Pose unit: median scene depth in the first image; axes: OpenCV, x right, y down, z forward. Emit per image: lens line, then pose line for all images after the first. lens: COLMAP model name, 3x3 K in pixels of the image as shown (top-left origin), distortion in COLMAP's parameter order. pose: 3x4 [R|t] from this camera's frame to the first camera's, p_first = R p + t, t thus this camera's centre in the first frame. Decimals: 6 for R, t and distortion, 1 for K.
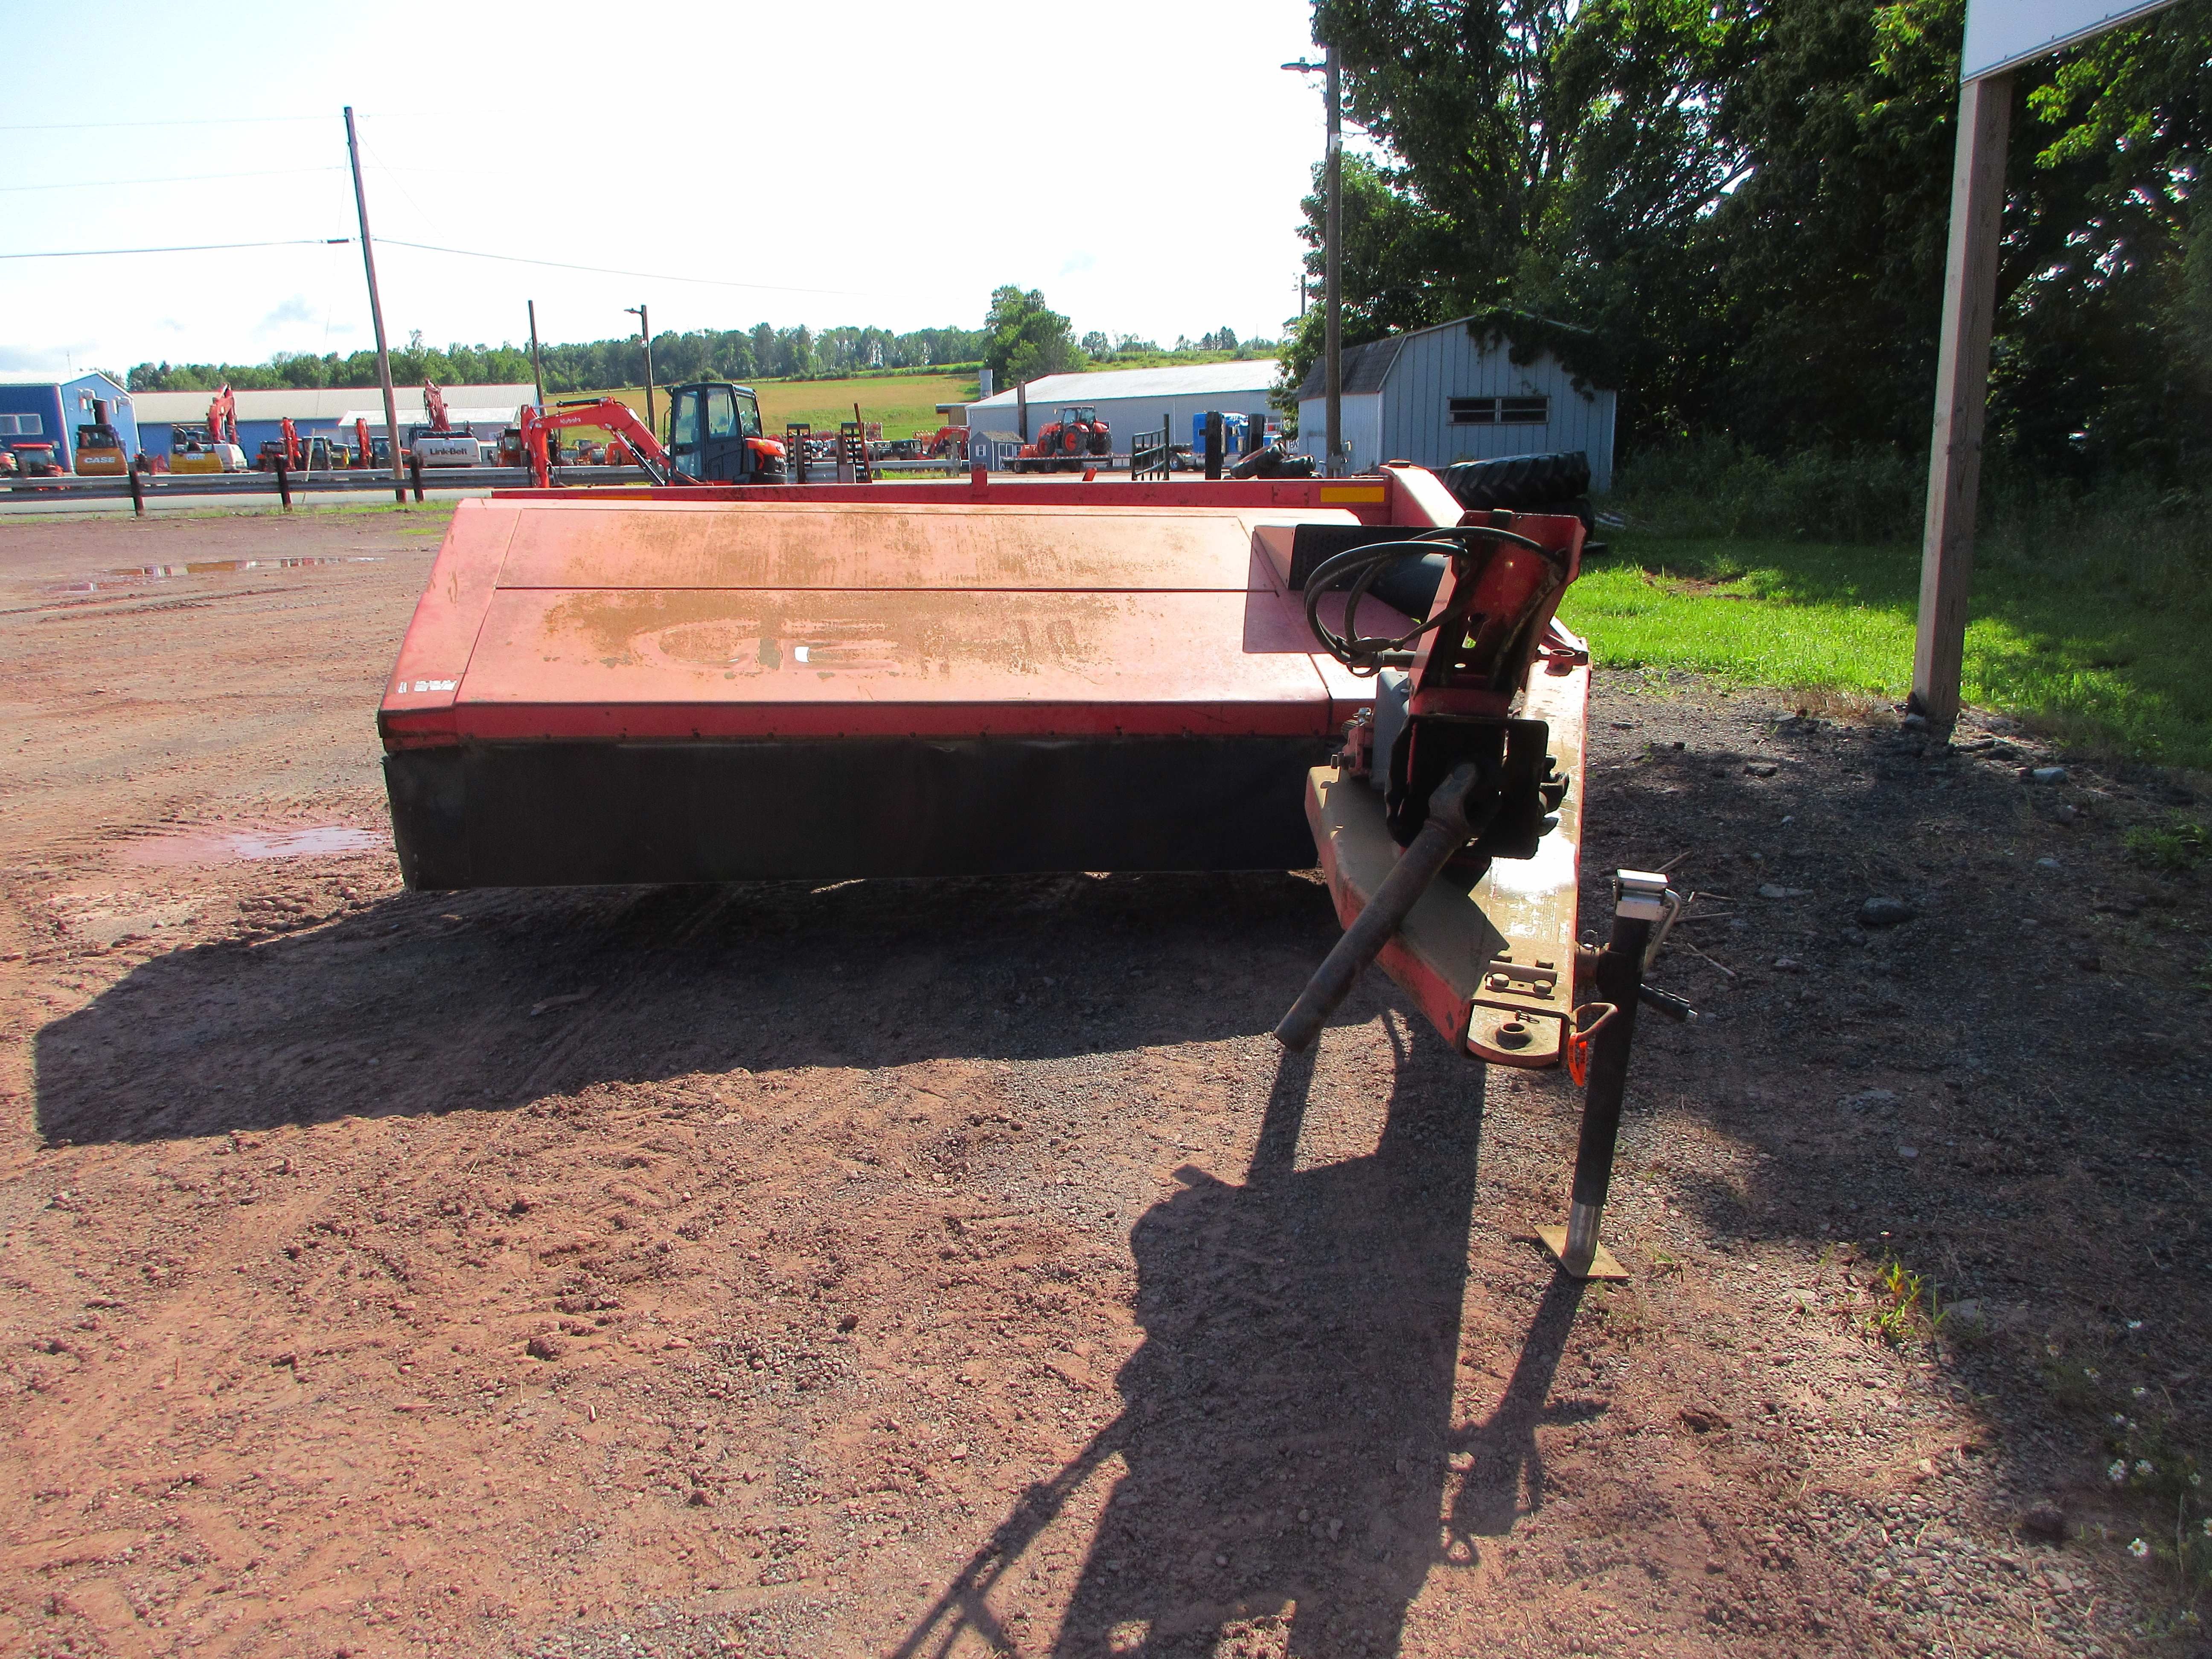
lens RADIAL K [[1645.4, 0, 1105.0], [0, 1645.4, 903.0], [0, 0, 1]] dist [-0.029442, 0.017216]
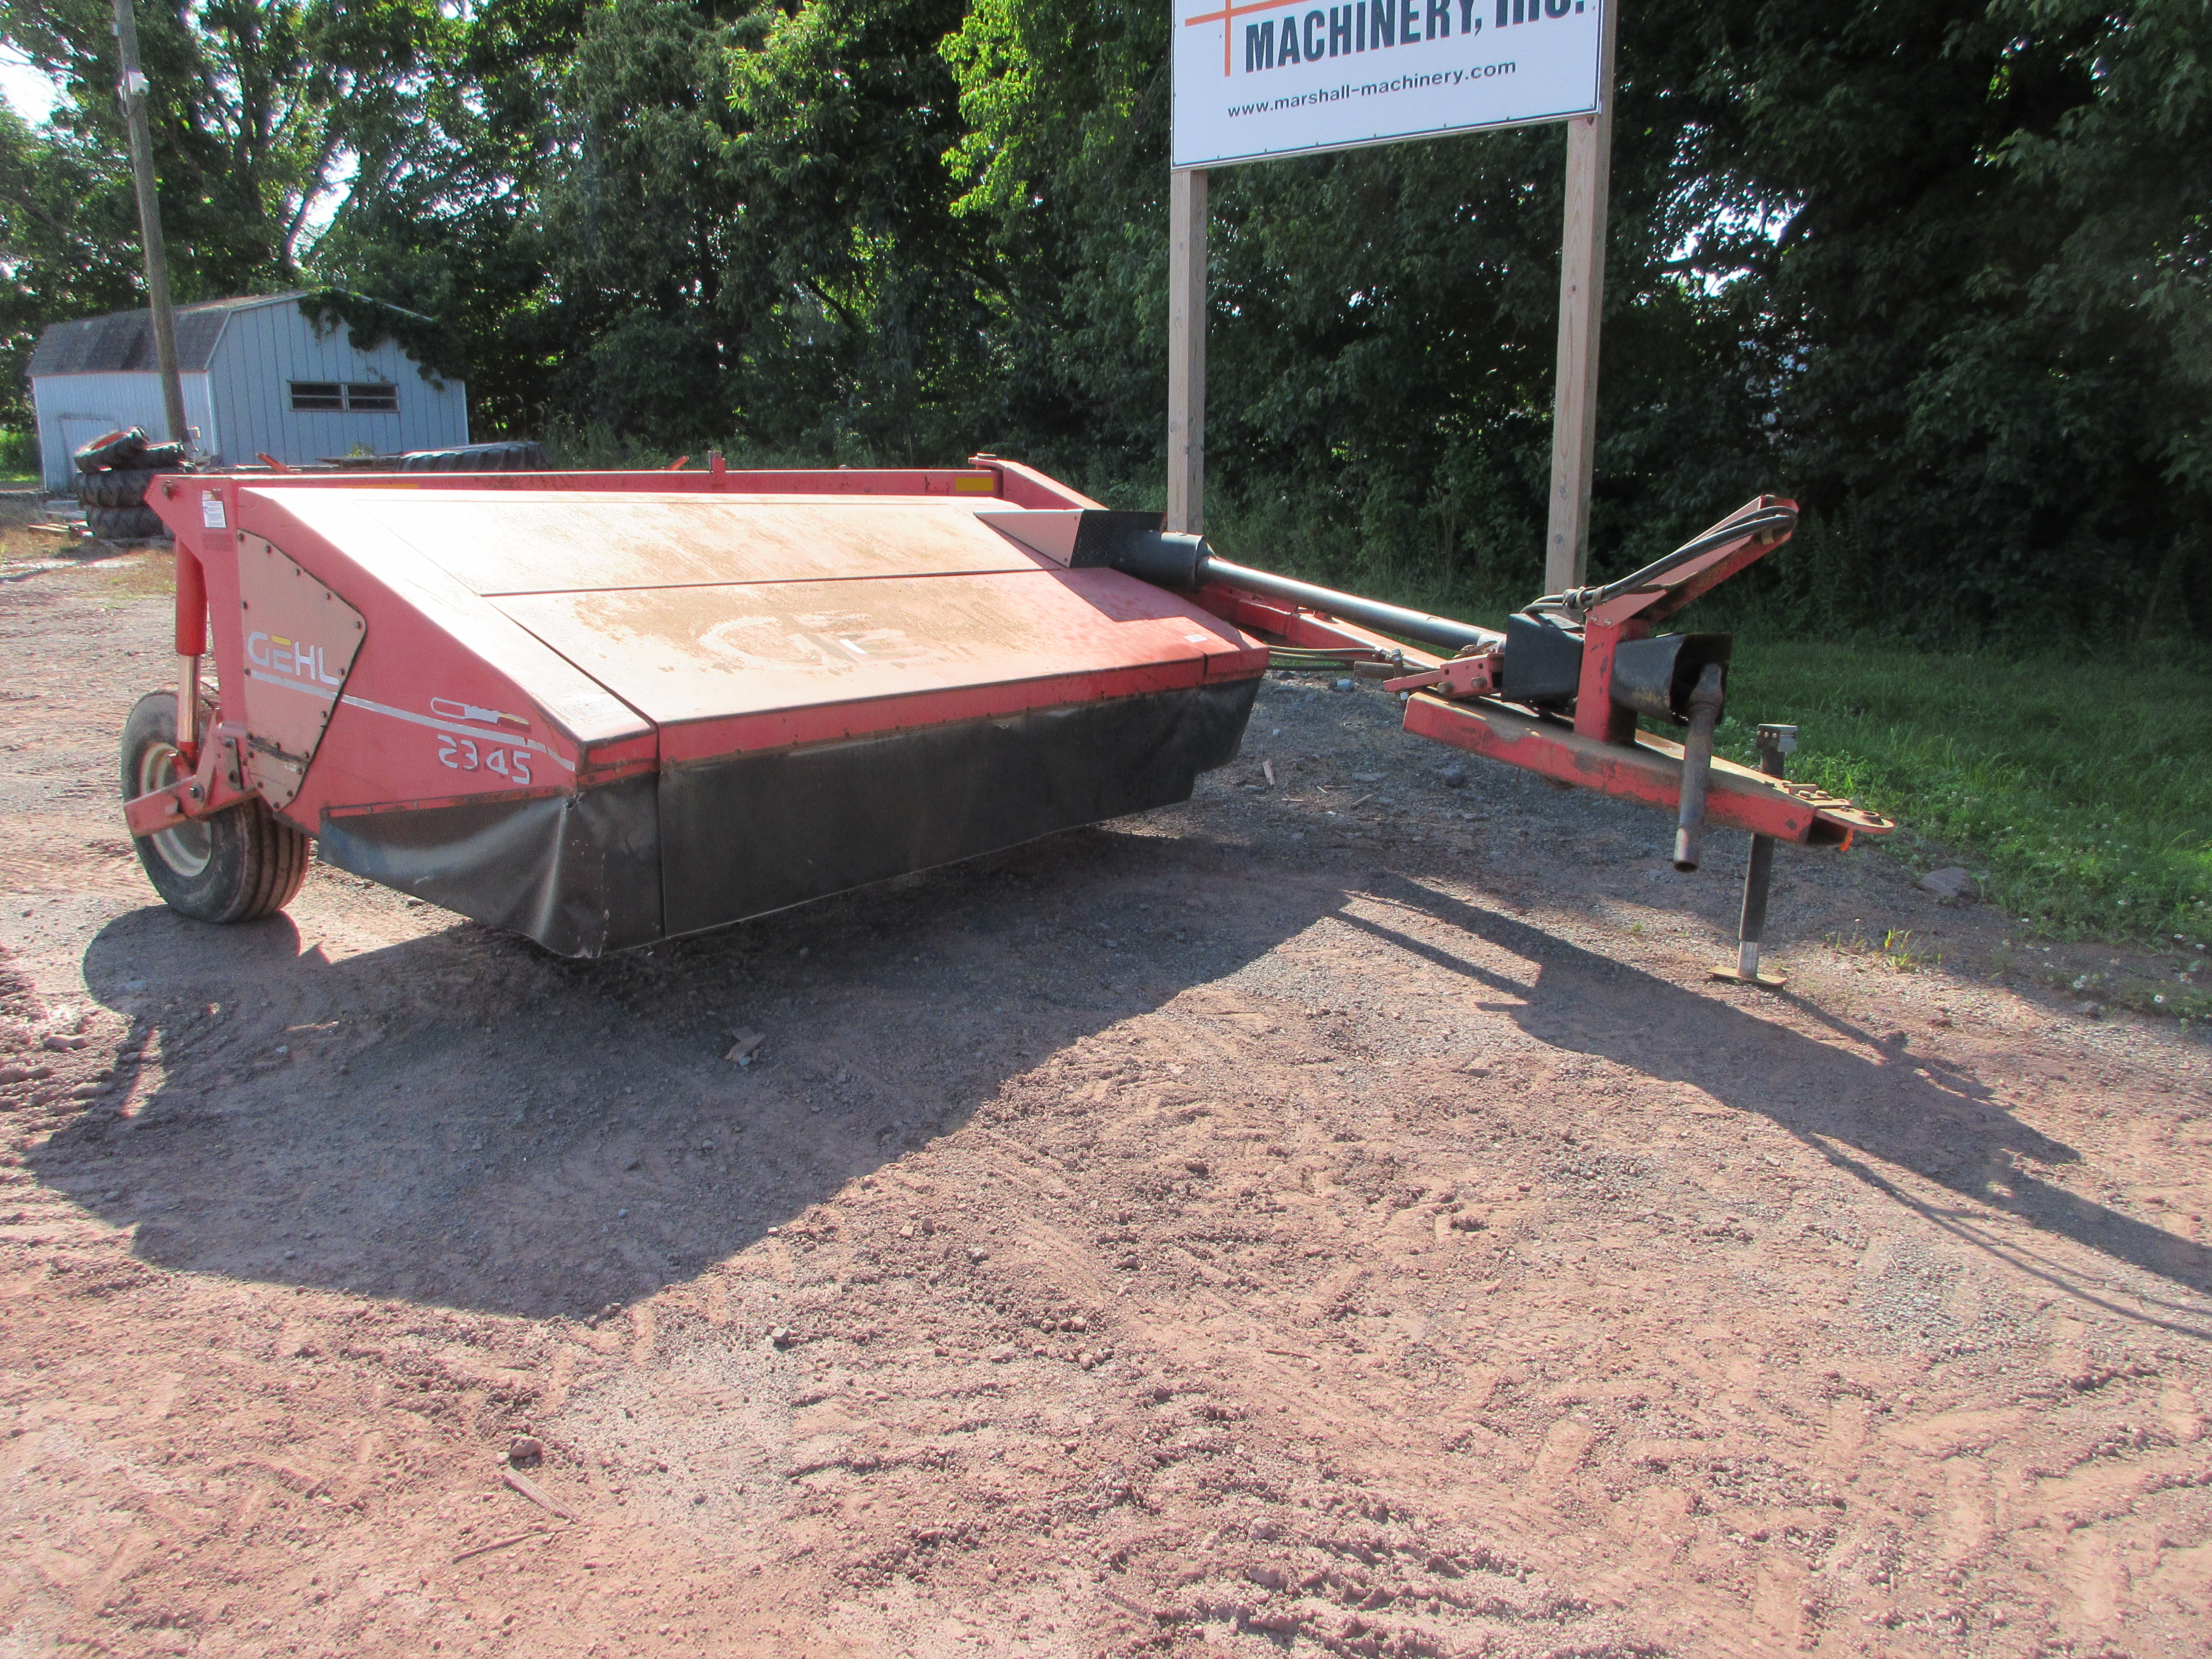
lens RADIAL K [[1703.6, 0, 1106.0], [0, 1703.6, 829.5], [0, 0, 1]] dist [-0.004160, 0.000677]
pose [[0.692816, -0.144673, 0.706452, -0.158440], [0.176690, 0.983862, 0.028204, -0.009145], [-0.699132, 0.105283, 0.707198, 0.037196]]
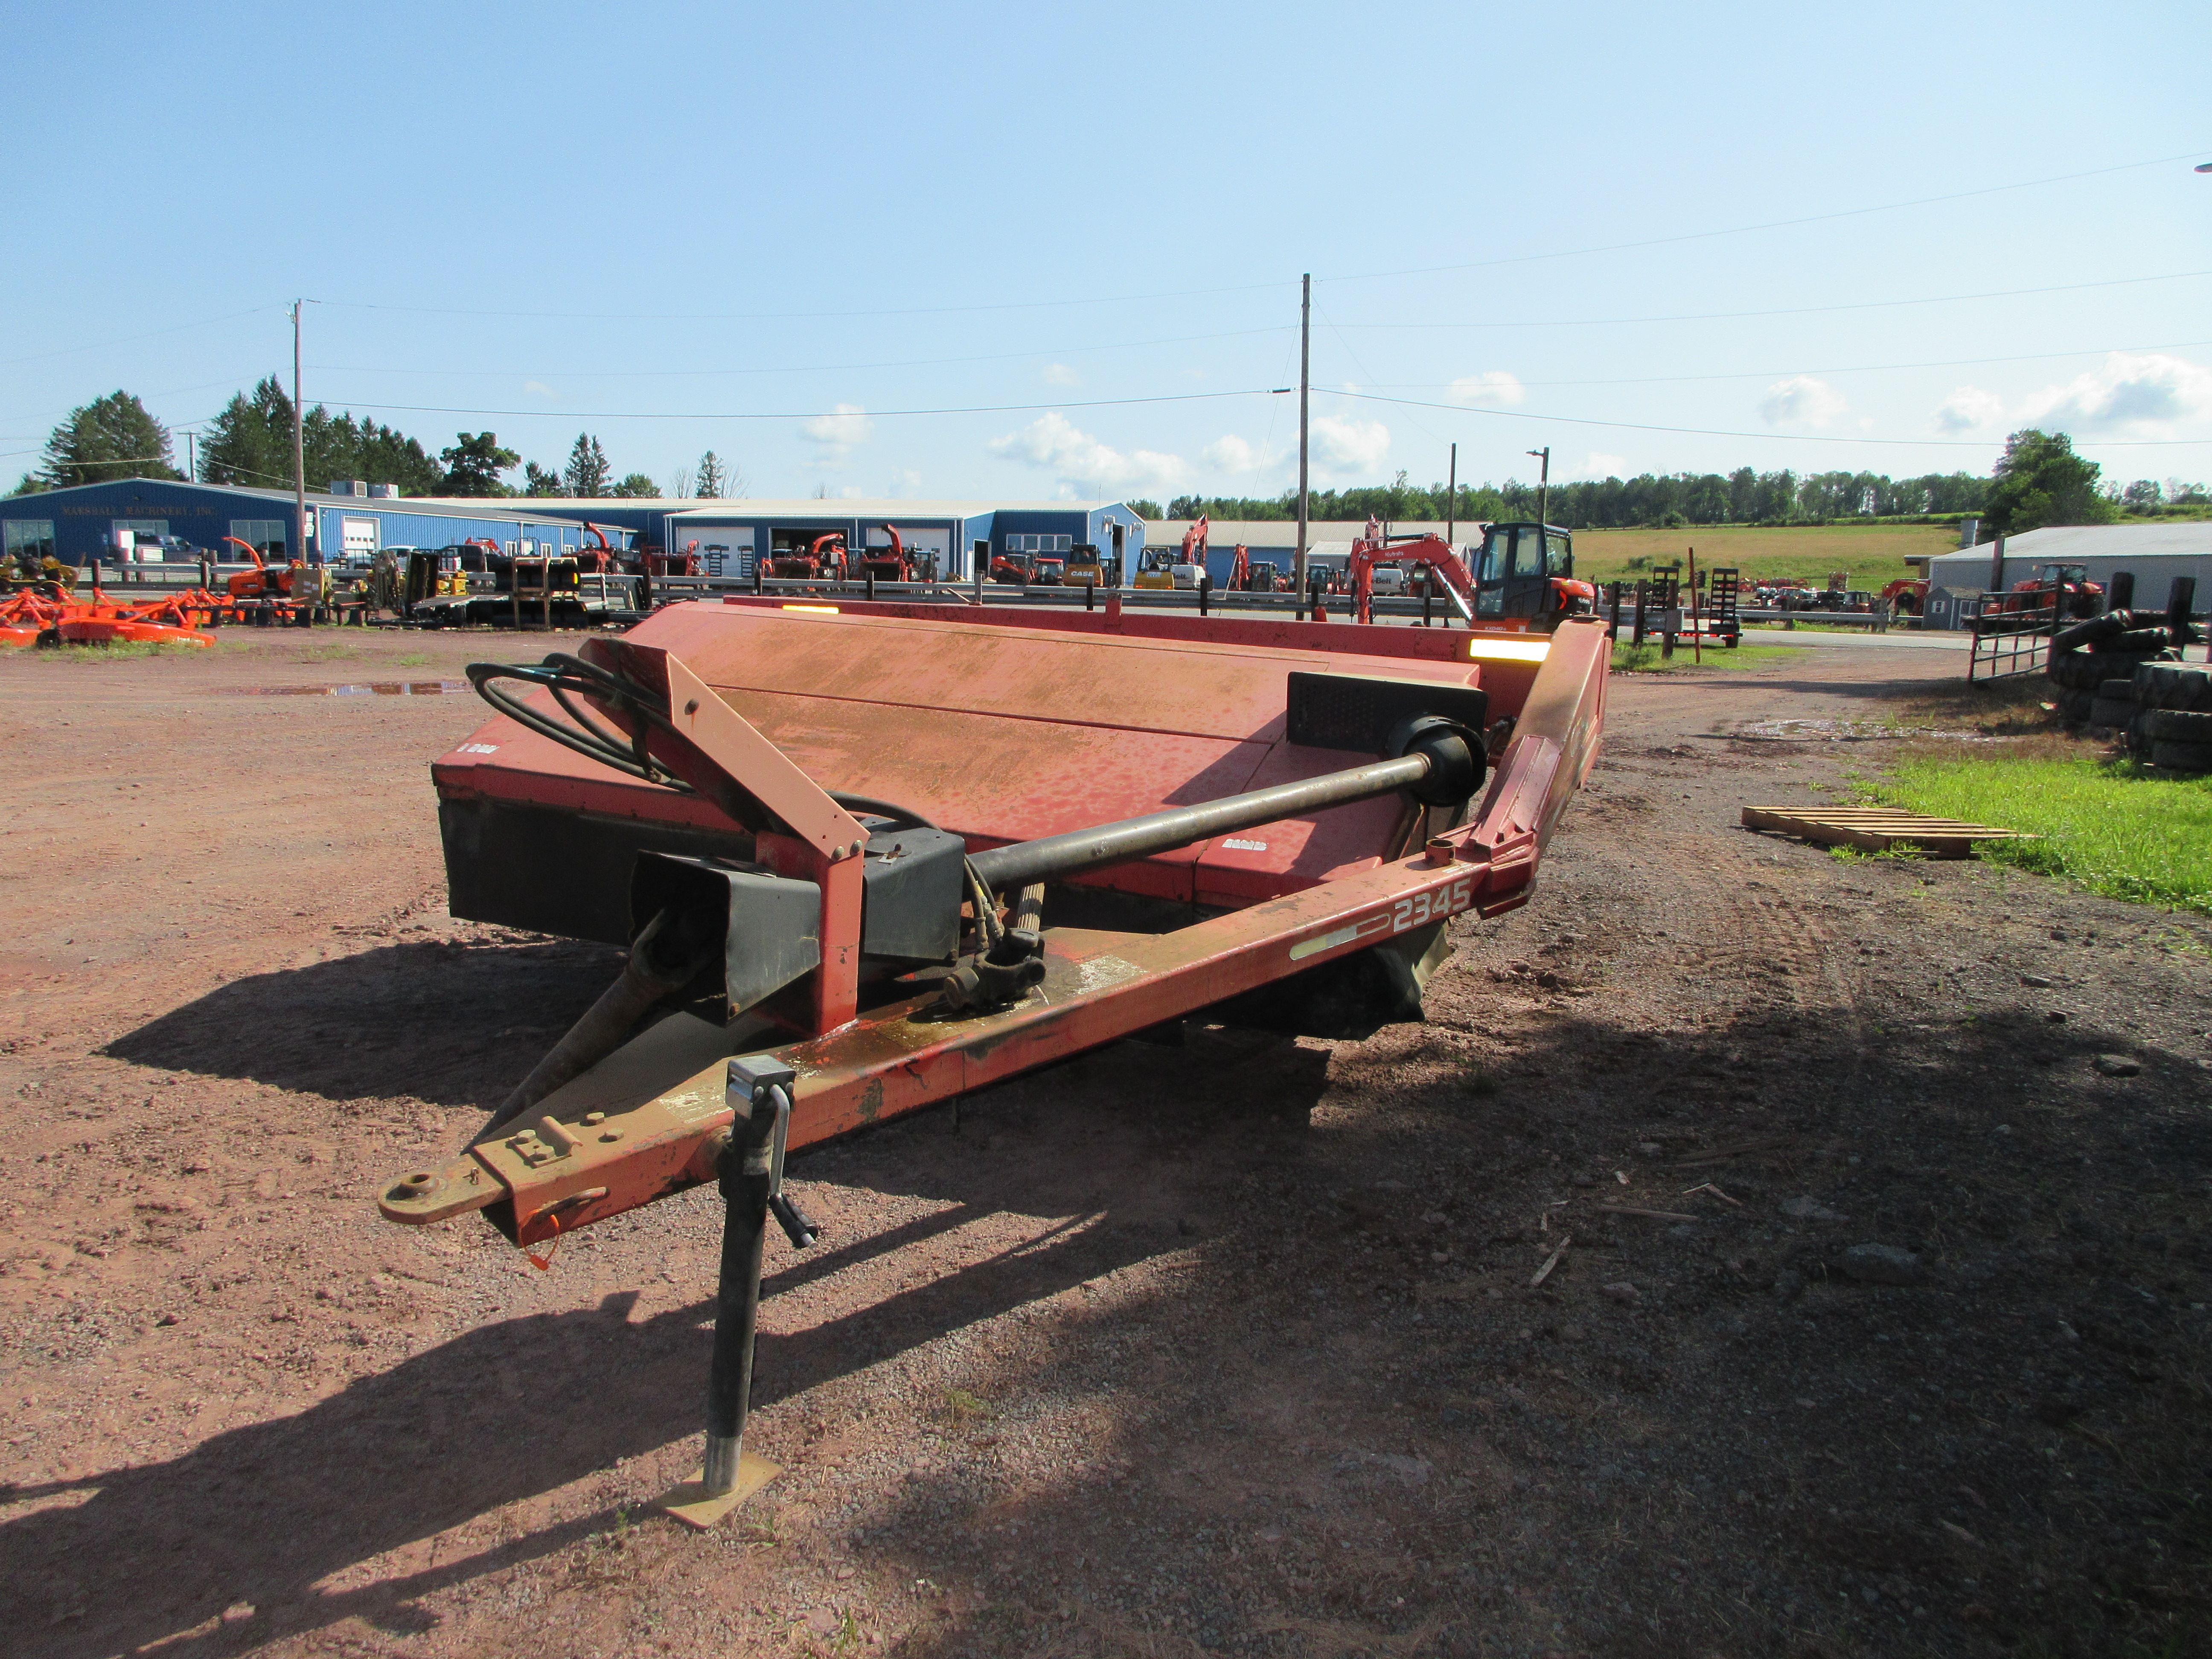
lens RADIAL K [[1645.4, 0, 1105.0], [0, 1645.4, 903.0], [0, 0, 1]] dist [-0.029442, 0.017216]
pose [[0.833234, 0.143380, -0.534006, 0.114692], [-0.185857, 0.982226, -0.026274, -0.013949], [0.520747, 0.121141, 0.845072, 0.044532]]
